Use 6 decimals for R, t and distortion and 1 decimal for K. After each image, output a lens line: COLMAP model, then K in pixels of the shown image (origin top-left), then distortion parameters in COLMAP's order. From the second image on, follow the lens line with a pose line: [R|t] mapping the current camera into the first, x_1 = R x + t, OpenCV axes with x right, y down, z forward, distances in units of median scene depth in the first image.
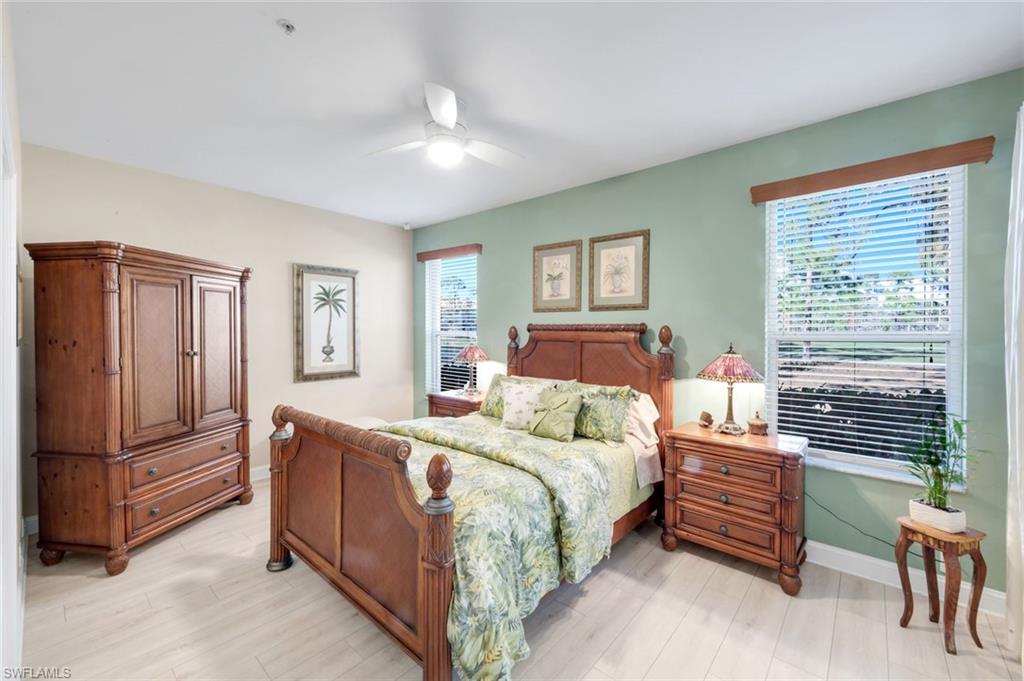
lens RADIAL K [[412.0, 0, 508.4], [0, 412.0, 335.5], [0, 0, 1]] dist [0.001994, 0.000285]
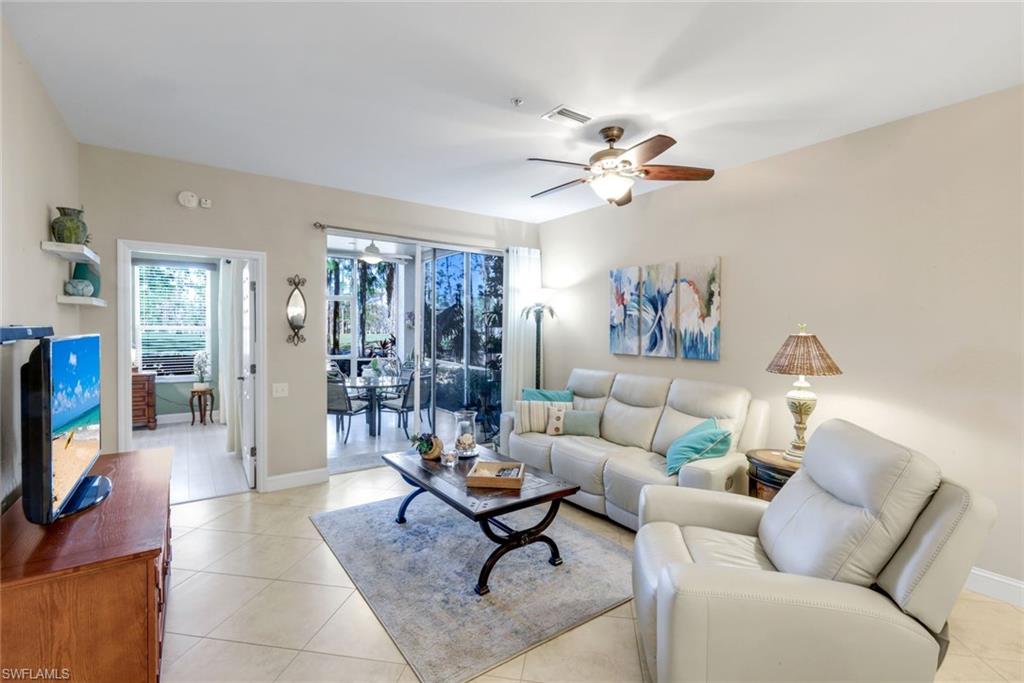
lens RADIAL K [[454.4, 0, 507.8], [0, 454.4, 336.3], [0, 0, 1]] dist [0.007252, -0.000607]
pose [[0.229759, -0.016517, 0.973107, -1.220170], [0.003747, 0.999864, 0.016086, 0.015966], [-0.973240, -0.000050, 0.229790, -1.405691]]
